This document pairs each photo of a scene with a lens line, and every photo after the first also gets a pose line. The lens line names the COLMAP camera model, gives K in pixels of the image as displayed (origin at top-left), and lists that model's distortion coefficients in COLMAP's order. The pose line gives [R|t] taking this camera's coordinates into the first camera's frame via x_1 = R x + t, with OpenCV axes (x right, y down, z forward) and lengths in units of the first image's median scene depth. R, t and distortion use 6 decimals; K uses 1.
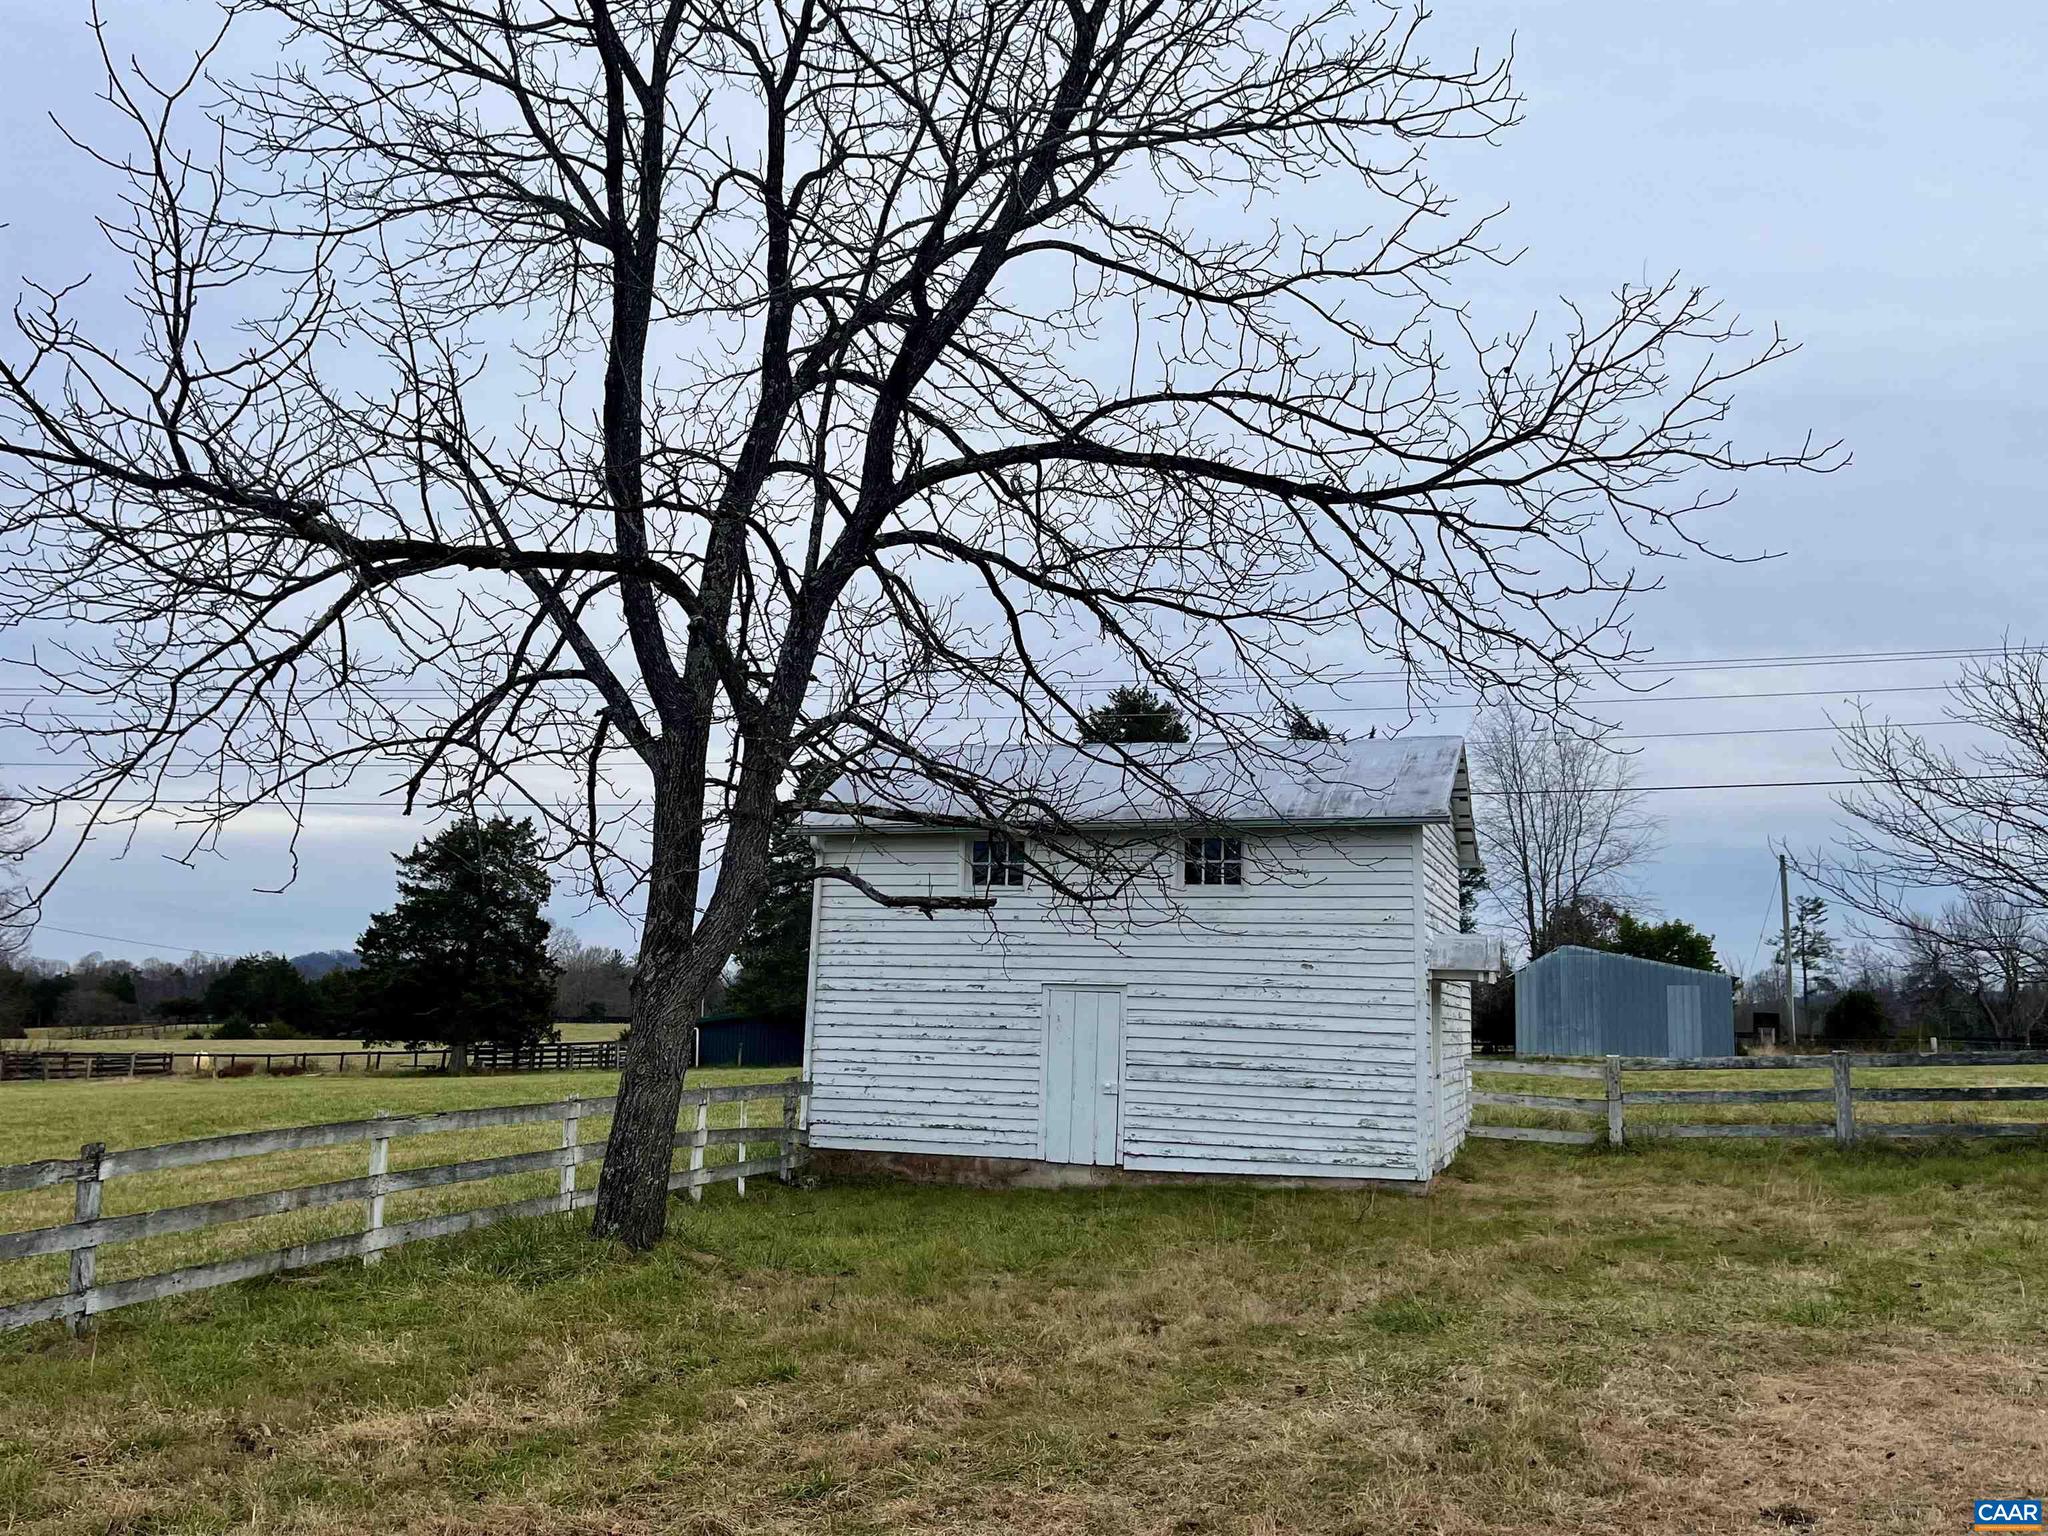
lens RADIAL K [[1706.3, 0, 1019.9], [0, 1706.3, 777.3], [0, 0, 1]] dist [0.048682, -0.058150]
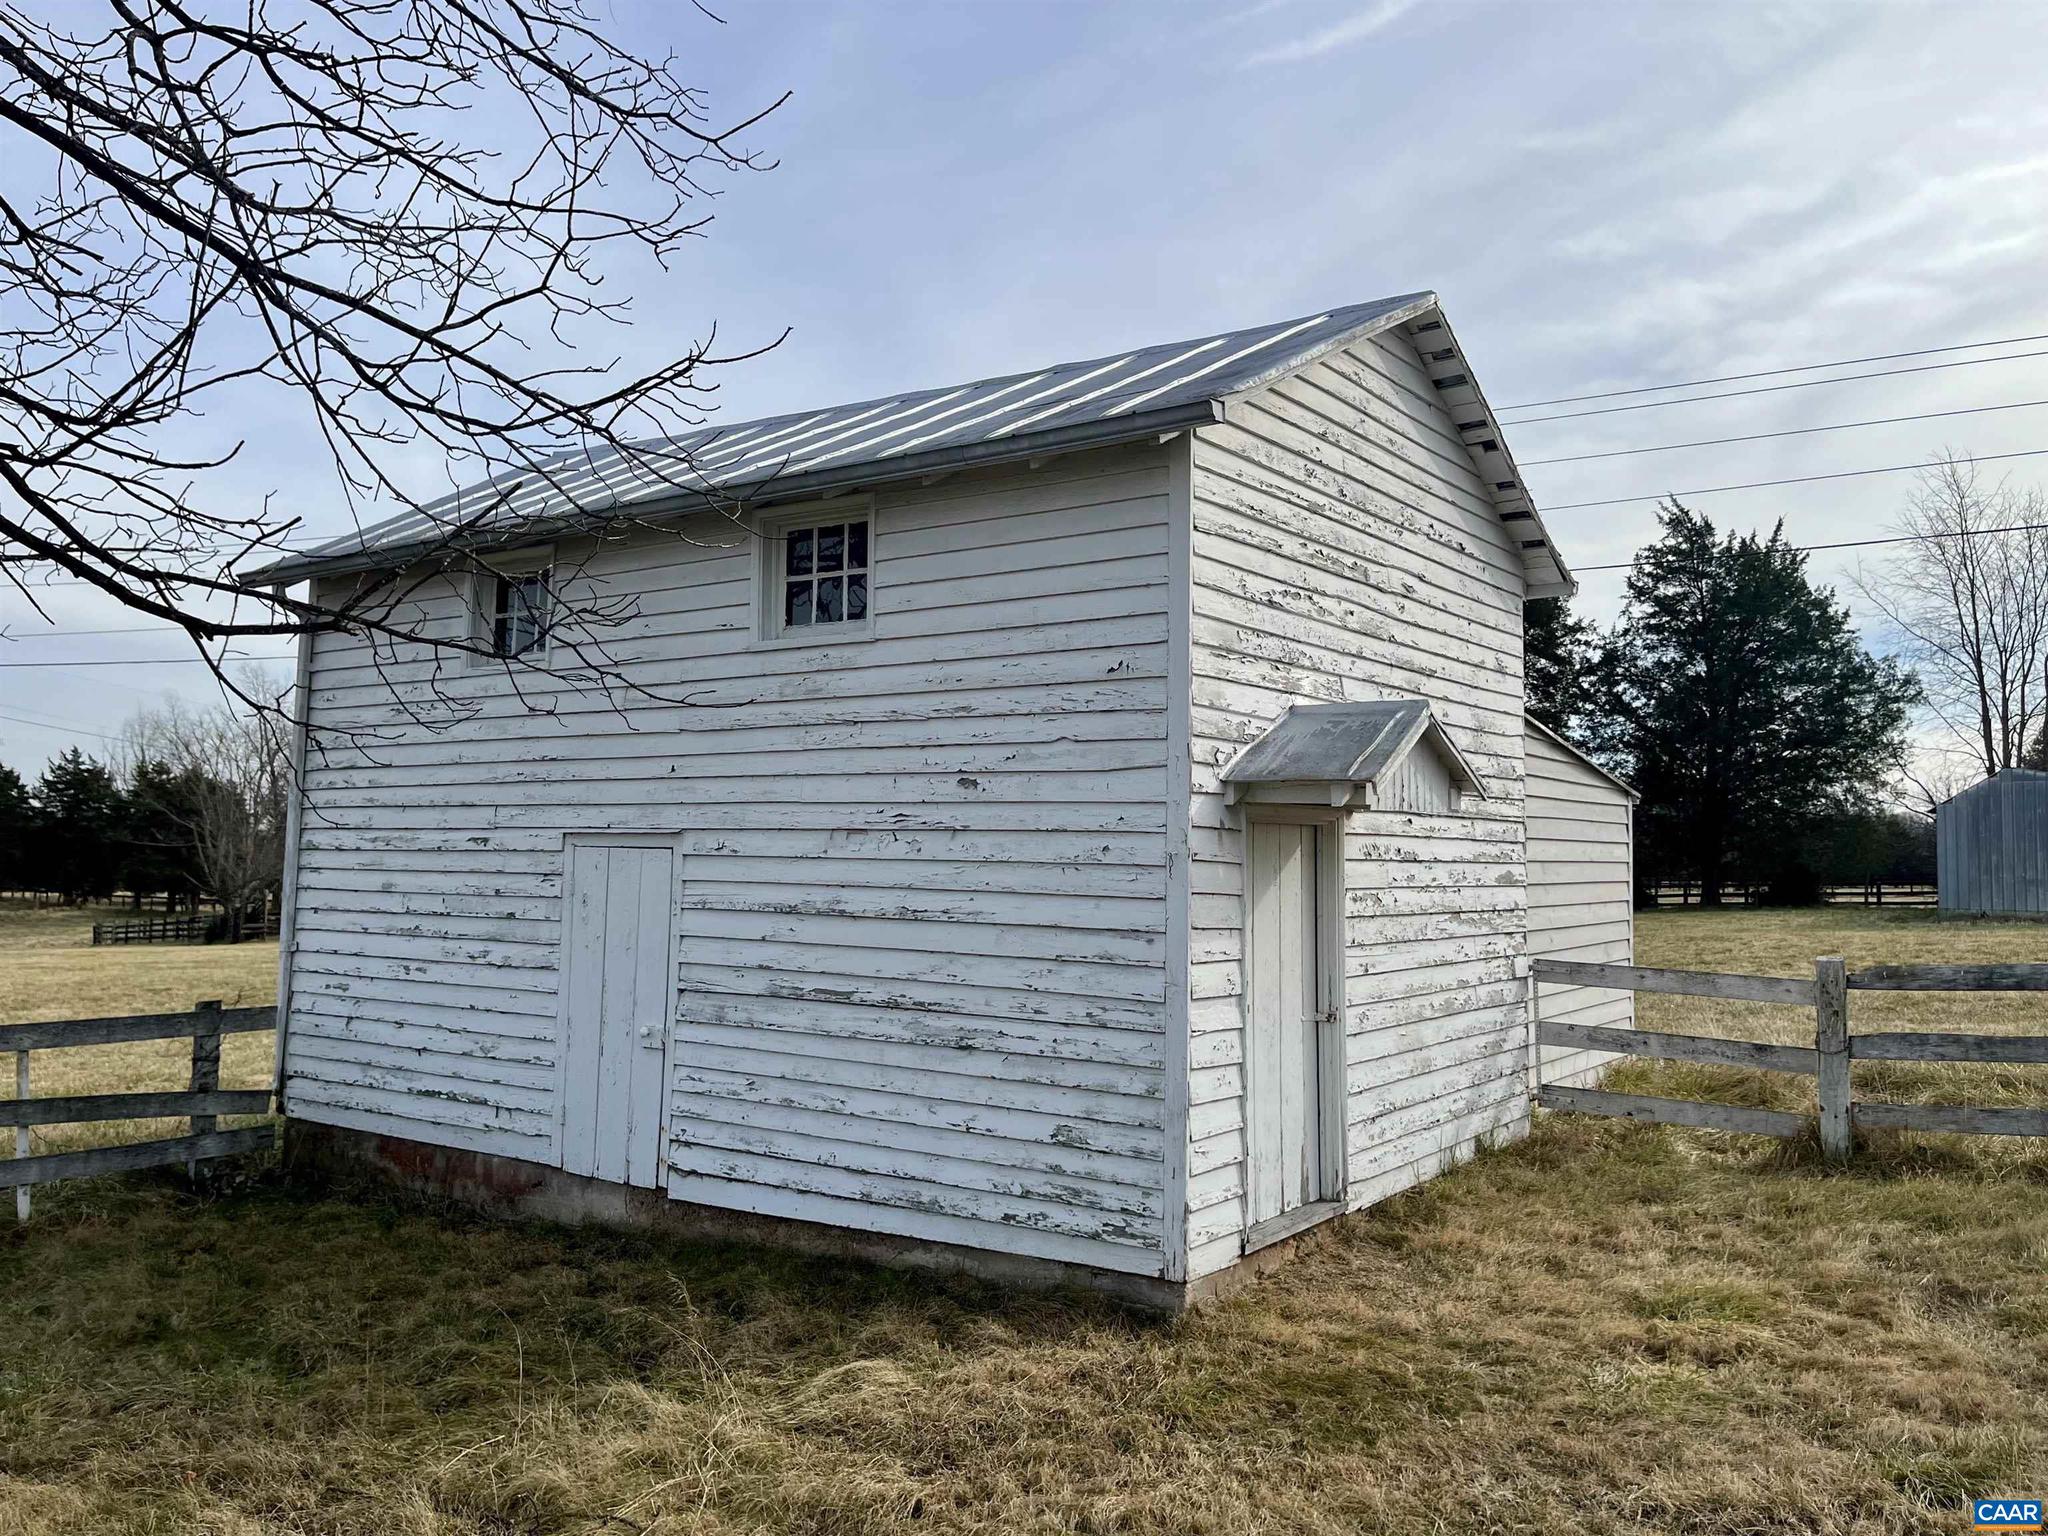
lens RADIAL K [[1586.2, 0, 1036.2], [0, 1586.2, 748.4], [0, 0, 1]] dist [0.047461, -0.071236]
pose [[0.959058, -0.033428, -0.281228, 0.300116], [0.051257, 0.997098, 0.056280, 0.077408], [0.278531, -0.068390, 0.957989, 0.592634]]
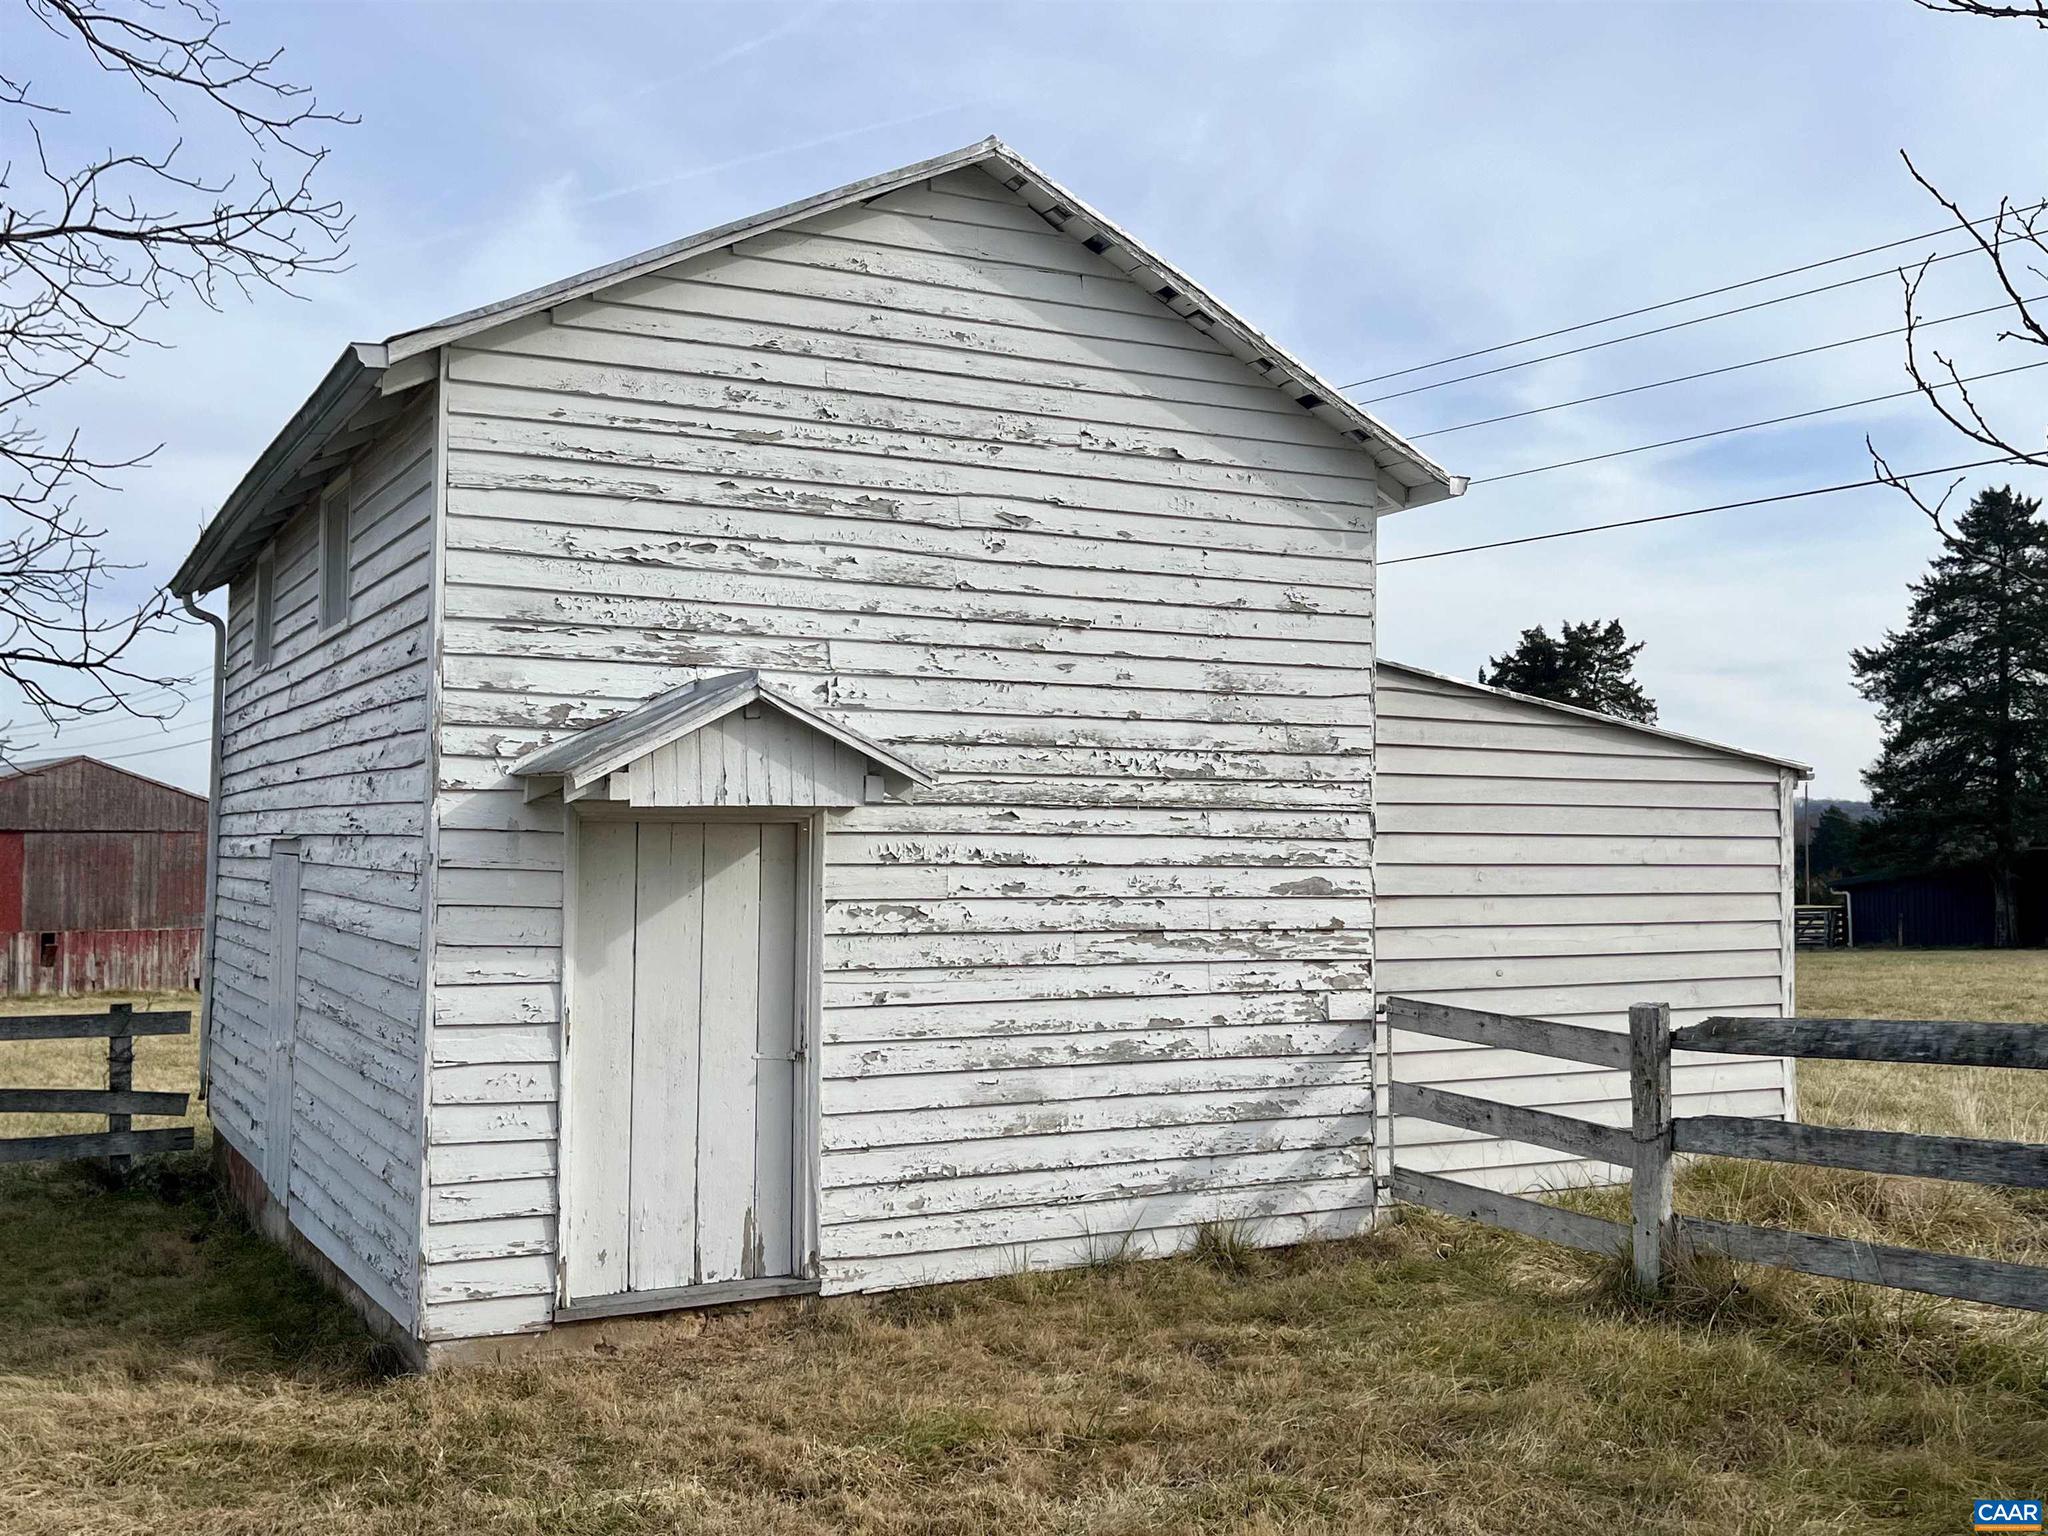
lens RADIAL K [[1987.5, 0, 1029.7], [0, 1987.5, 774.9], [0, 0, 1]] dist [0.046061, 0.000000]
pose [[0.738278, -0.045413, -0.672966, 0.593629], [0.104068, 0.993453, 0.047128, 0.100674], [0.666420, -0.104828, 0.738170, 0.736713]]
